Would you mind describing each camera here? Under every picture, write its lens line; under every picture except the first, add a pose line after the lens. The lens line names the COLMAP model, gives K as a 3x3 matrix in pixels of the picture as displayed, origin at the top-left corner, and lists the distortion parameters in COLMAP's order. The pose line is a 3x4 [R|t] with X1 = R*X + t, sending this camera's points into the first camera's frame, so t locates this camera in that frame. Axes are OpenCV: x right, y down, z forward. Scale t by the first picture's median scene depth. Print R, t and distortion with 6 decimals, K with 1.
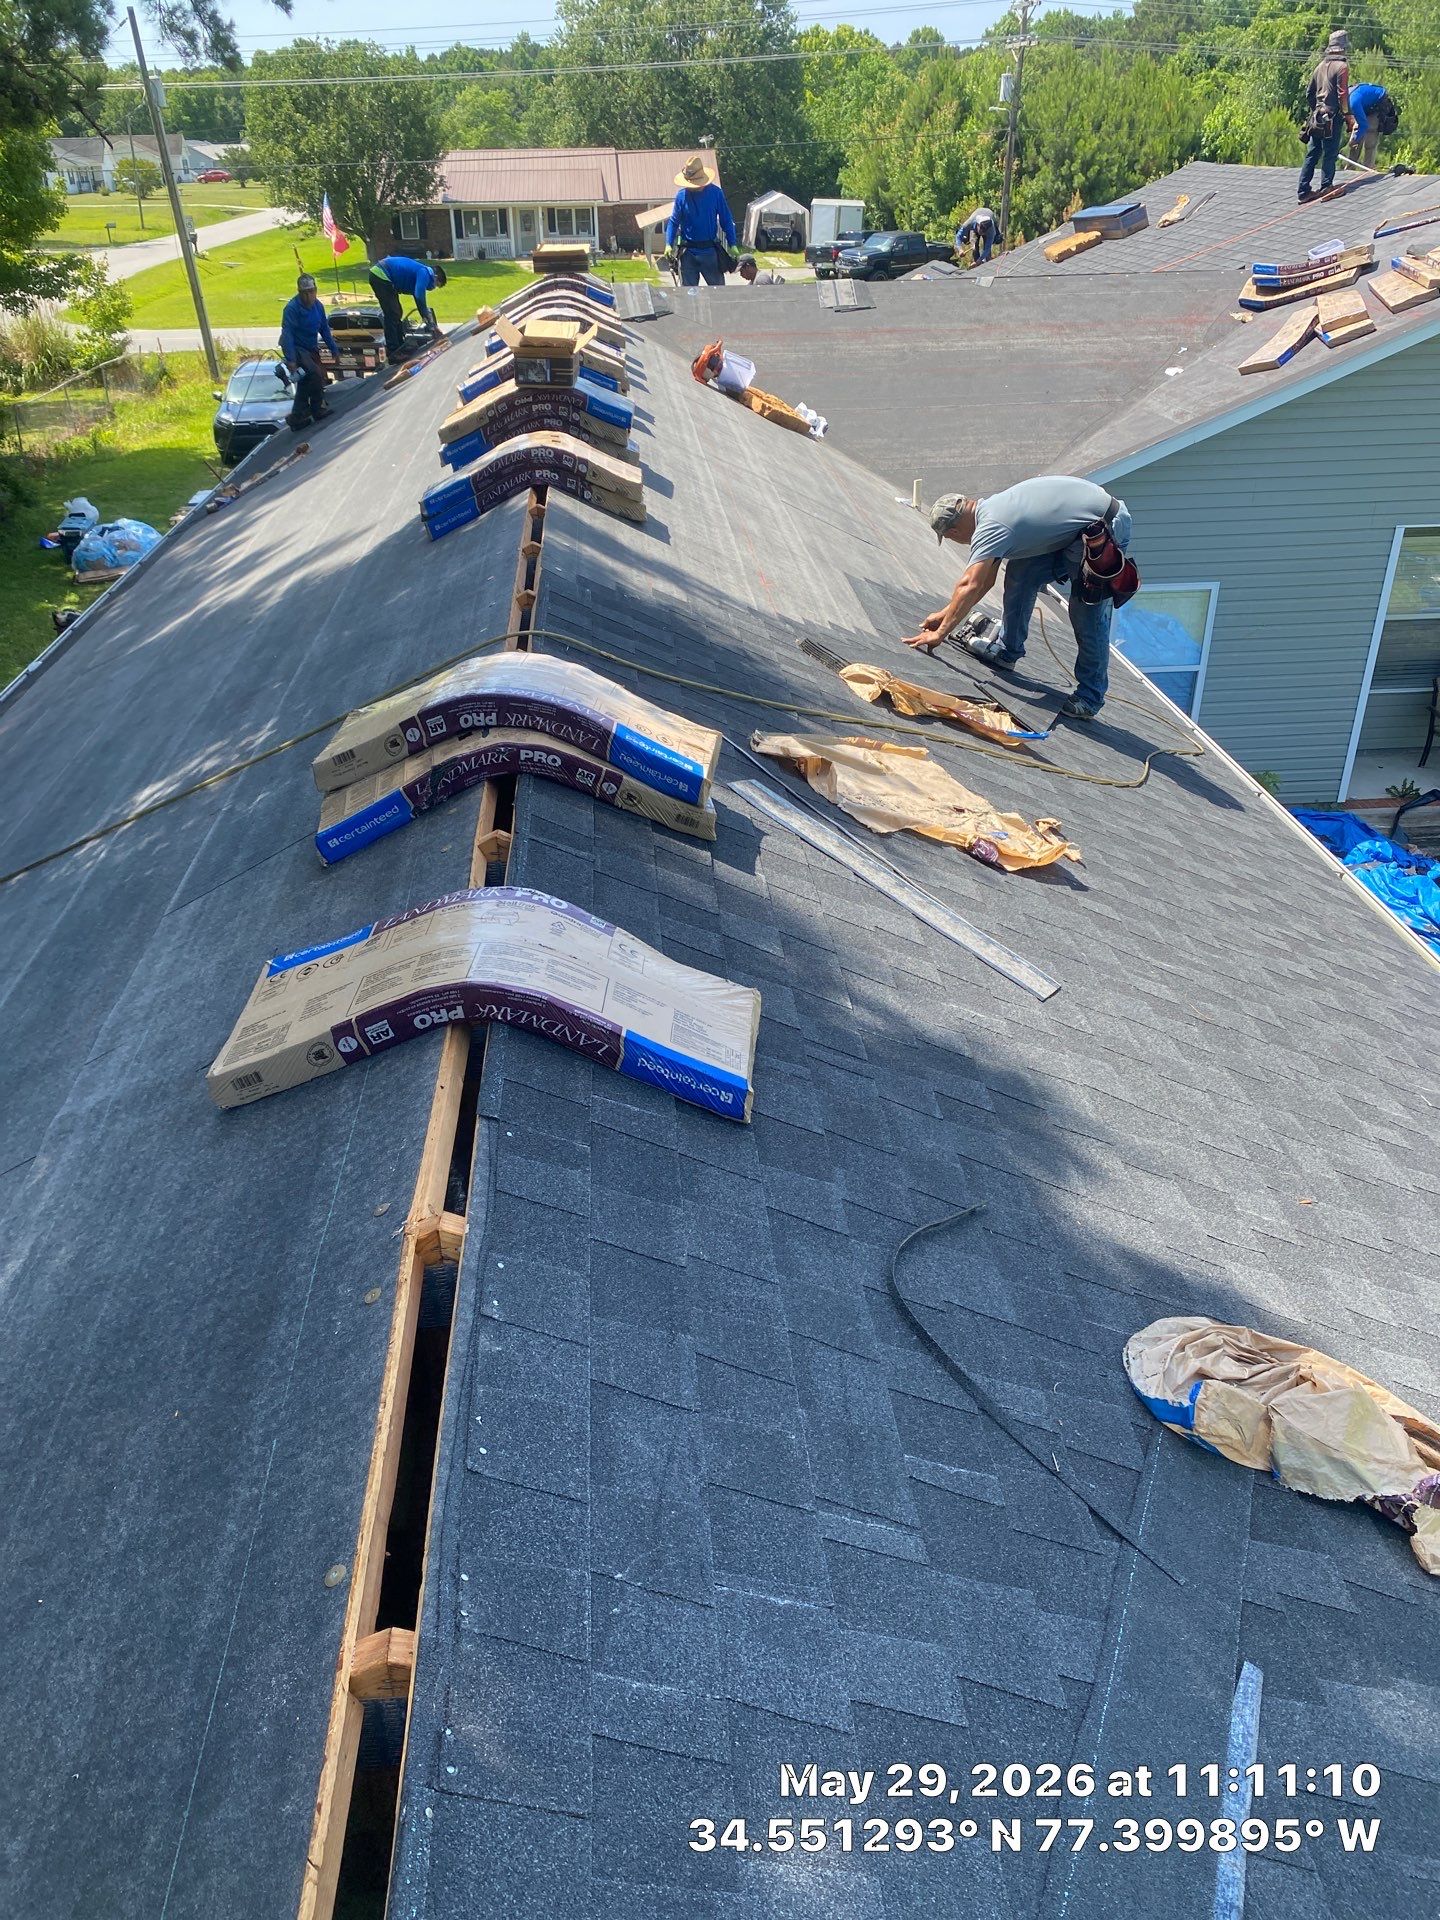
lens RADIAL K [[1504.1, 0, 709.6], [0, 1504.1, 958.1], [0, 0, 1]] dist [-0.013449, 0.023312]
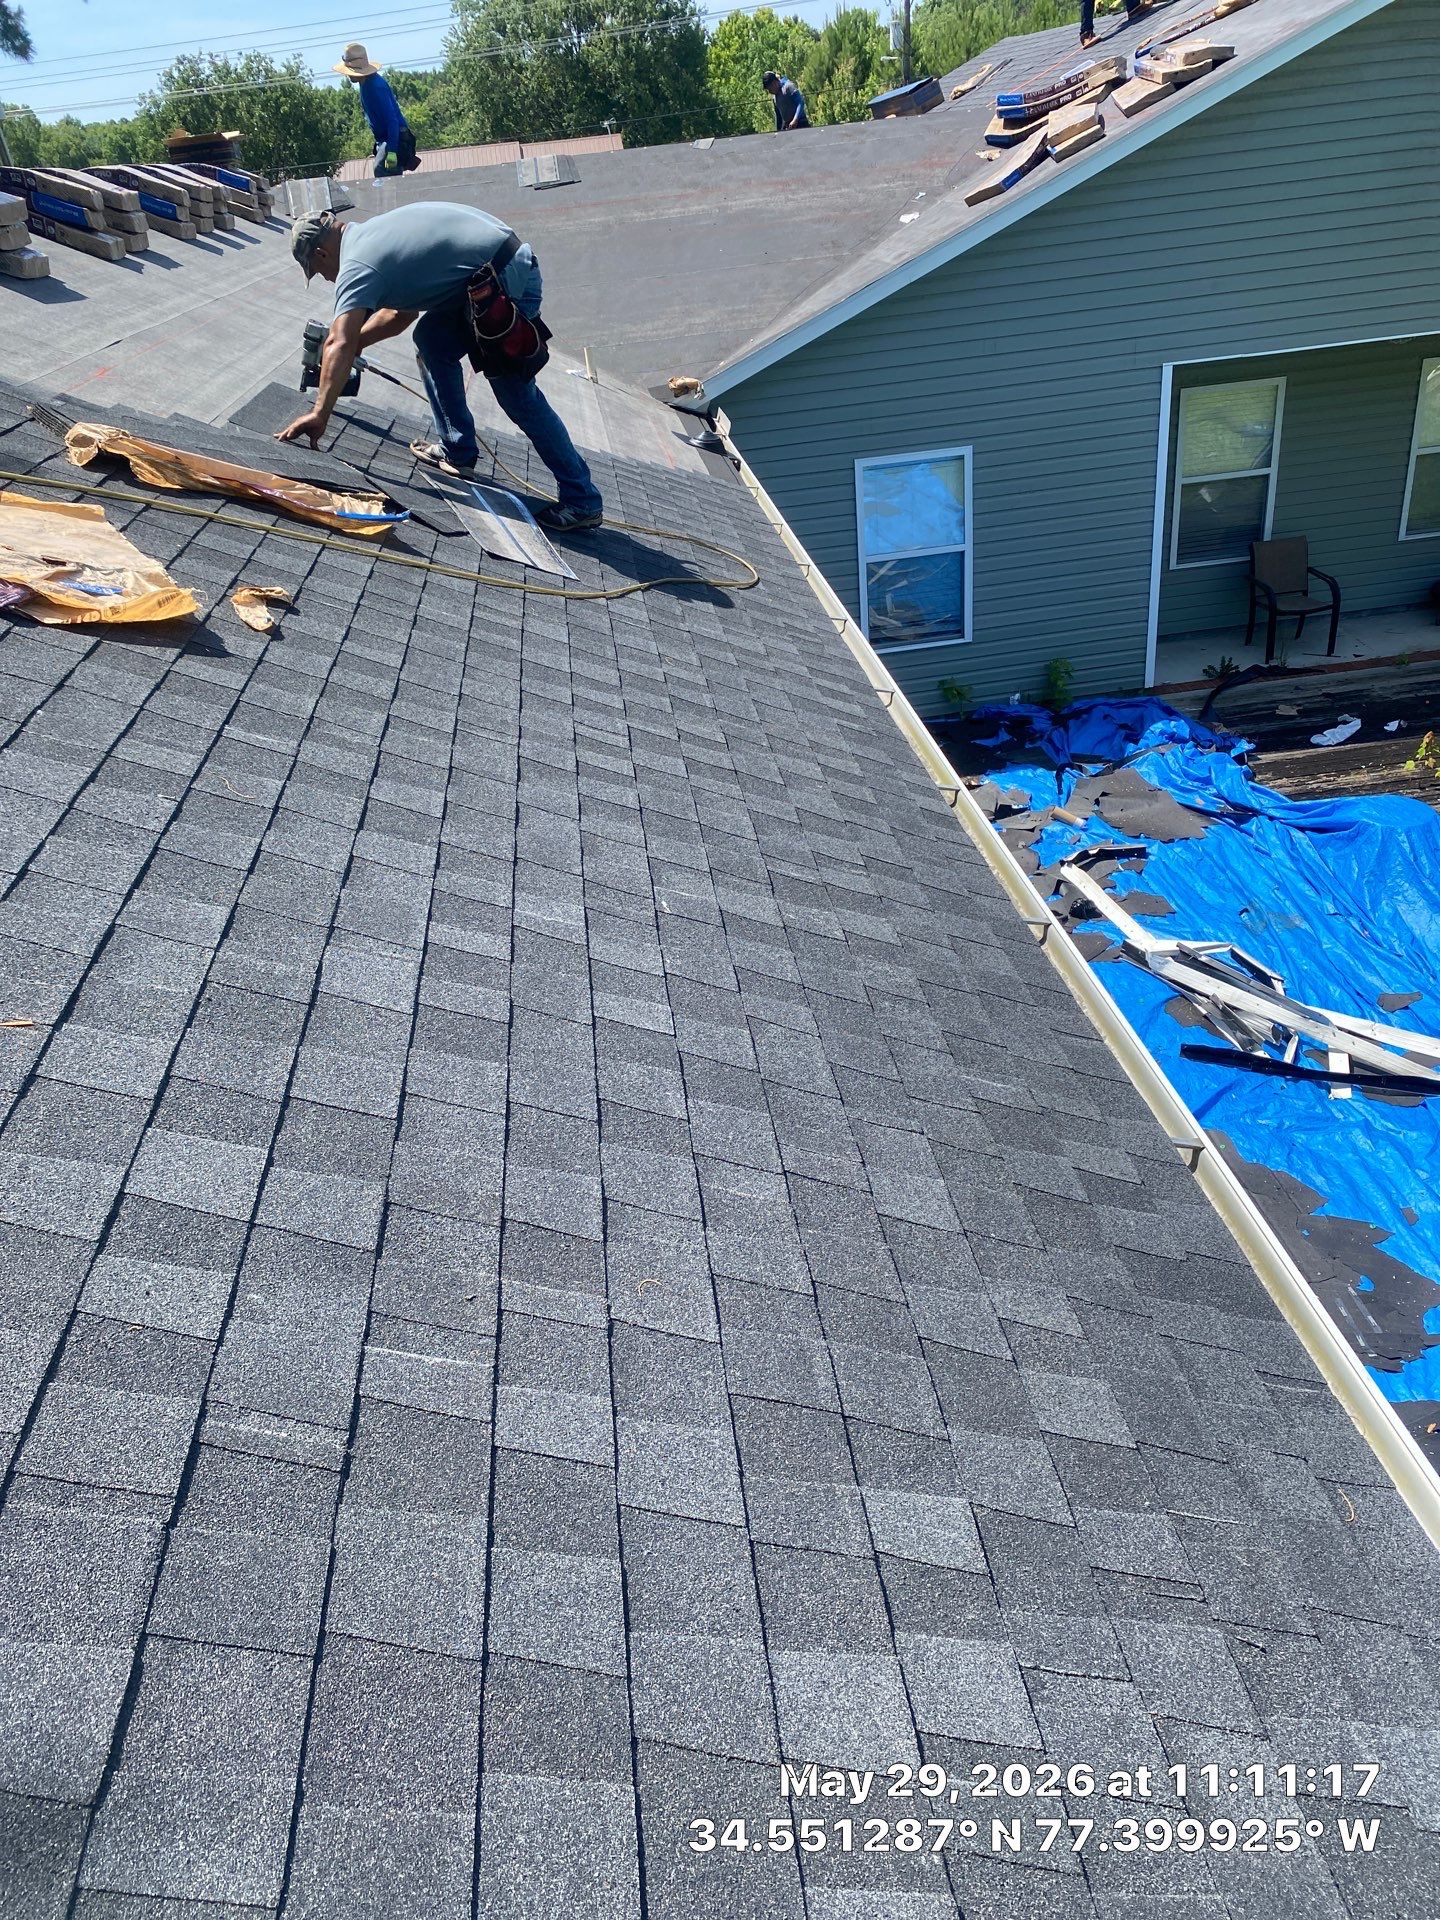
lens RADIAL K [[1504.1, 0, 729.4], [0, 1504.1, 961.0], [0, 0, 1]] dist [-0.013449, 0.023312]
pose [[0.996450, -0.083768, -0.008403, 0.168807], [0.083729, 0.996477, -0.004876, 0.042106], [0.008782, 0.004155, 0.999953, 0.108348]]
